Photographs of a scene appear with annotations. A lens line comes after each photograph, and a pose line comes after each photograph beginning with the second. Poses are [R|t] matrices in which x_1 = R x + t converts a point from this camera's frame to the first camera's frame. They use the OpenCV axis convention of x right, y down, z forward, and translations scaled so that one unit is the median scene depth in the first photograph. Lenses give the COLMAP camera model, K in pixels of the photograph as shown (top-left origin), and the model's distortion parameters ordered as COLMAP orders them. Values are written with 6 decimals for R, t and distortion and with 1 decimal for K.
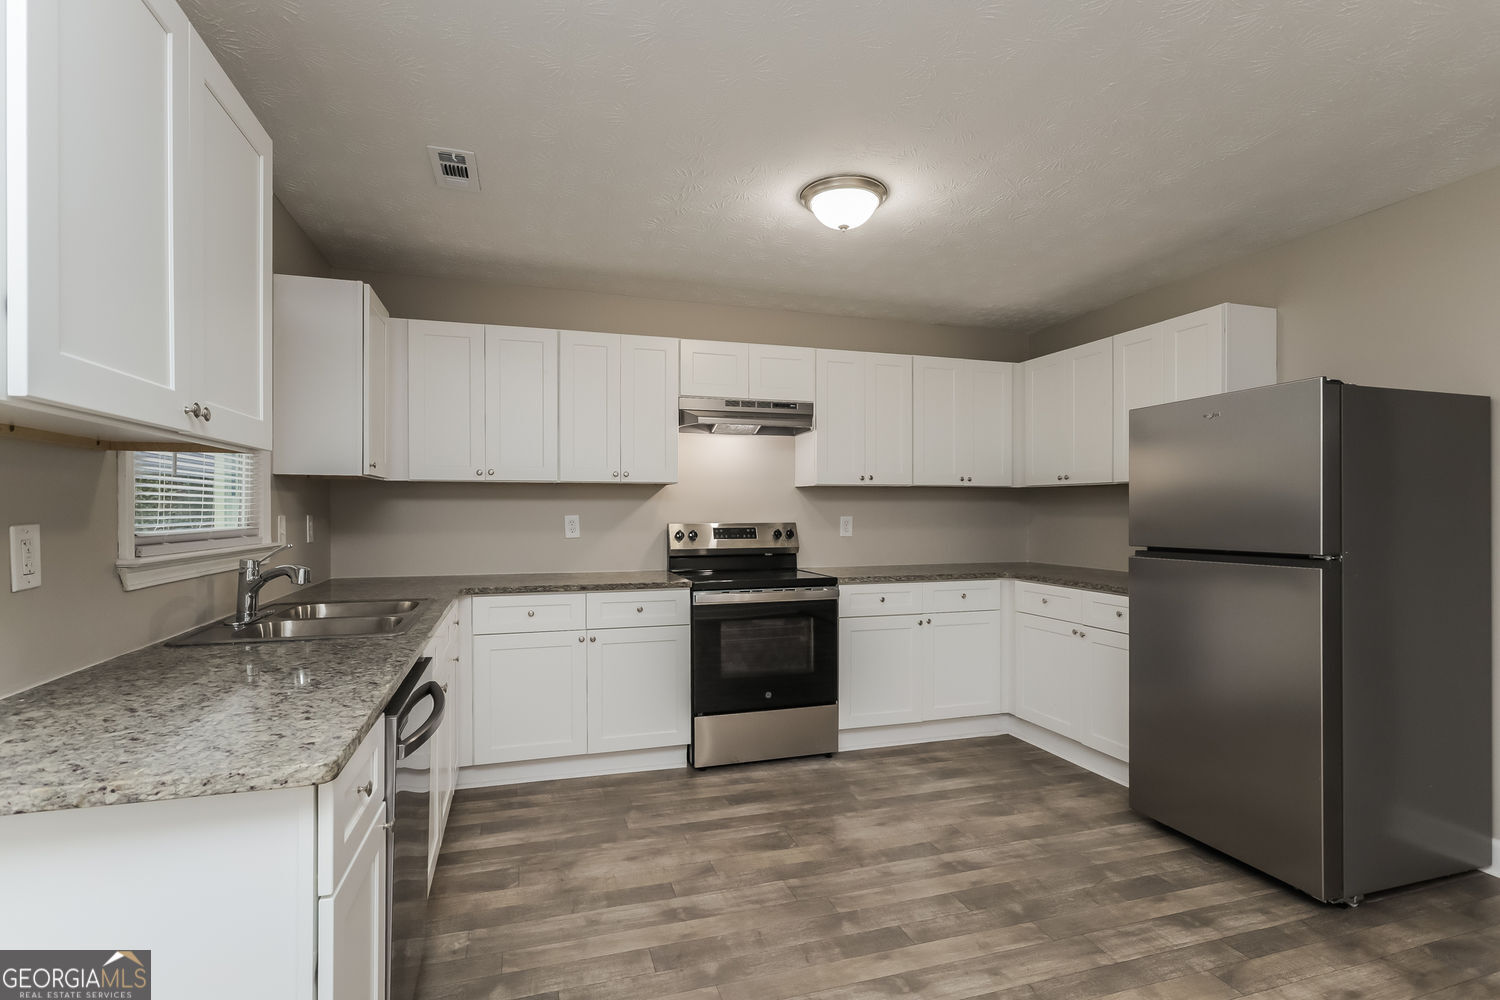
lens RADIAL K [[710.1, 0, 747.9], [0, 710.1, 500.9], [0, 0, 1]] dist [-0.000395, 0.000015]
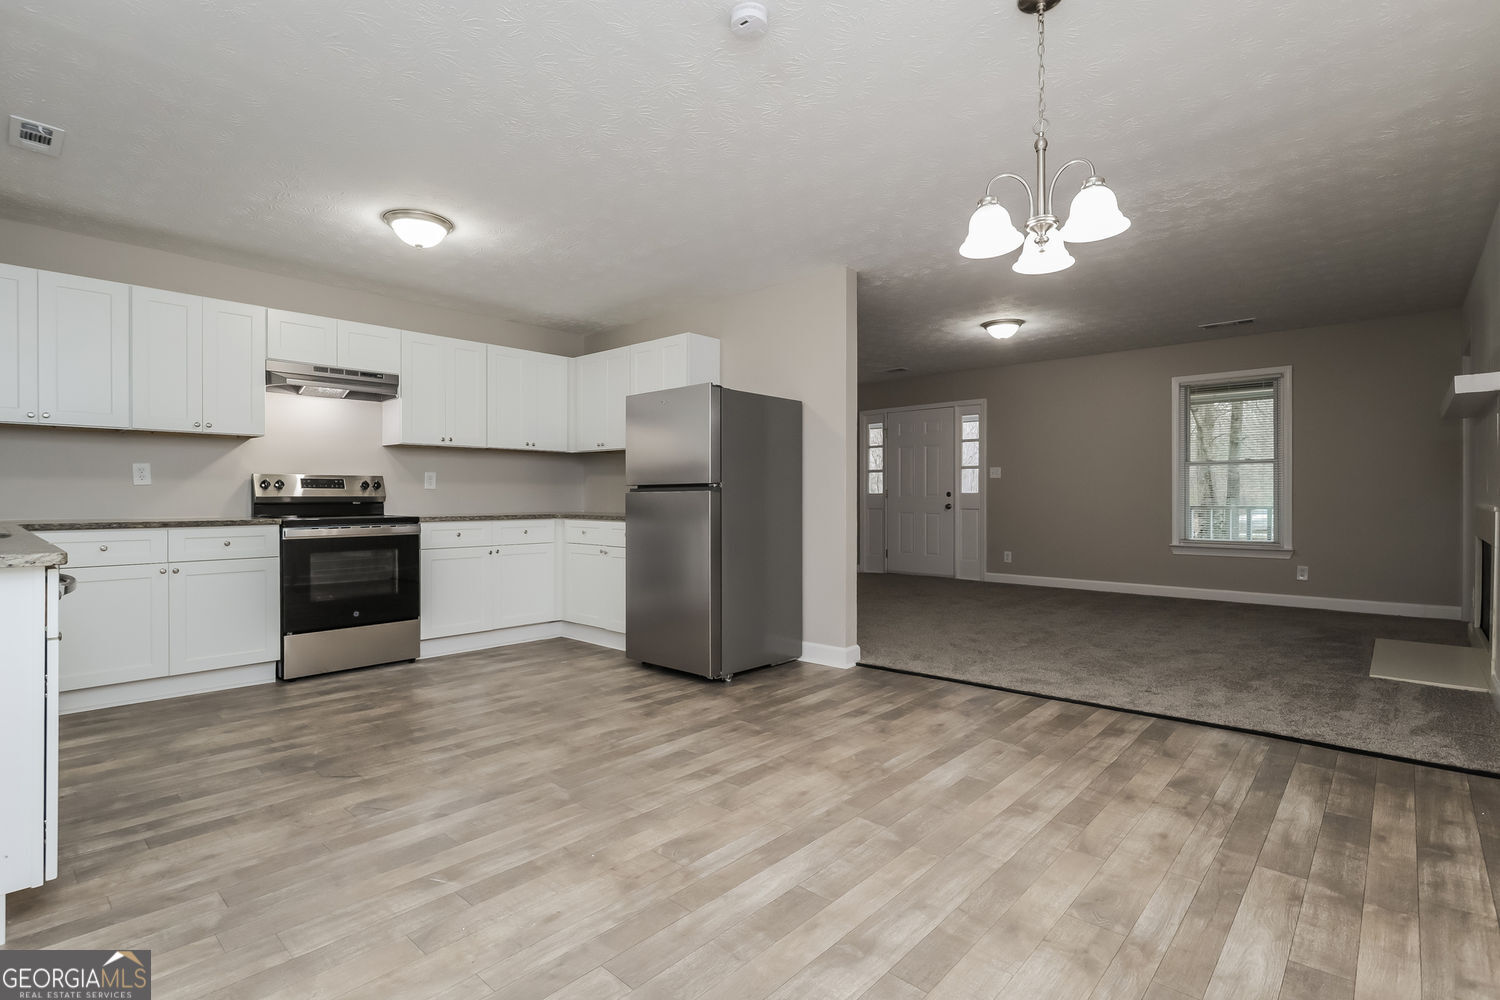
lens RADIAL K [[711.7, 0, 740.3], [0, 711.7, 495.0], [0, 0, 1]] dist [0.005053, 0.000712]
pose [[0.866786, -0.000564, 0.498680, -0.009577], [-0.004374, 0.999952, 0.008732, 0.058880], [-0.498661, -0.009750, 0.866742, -0.379771]]
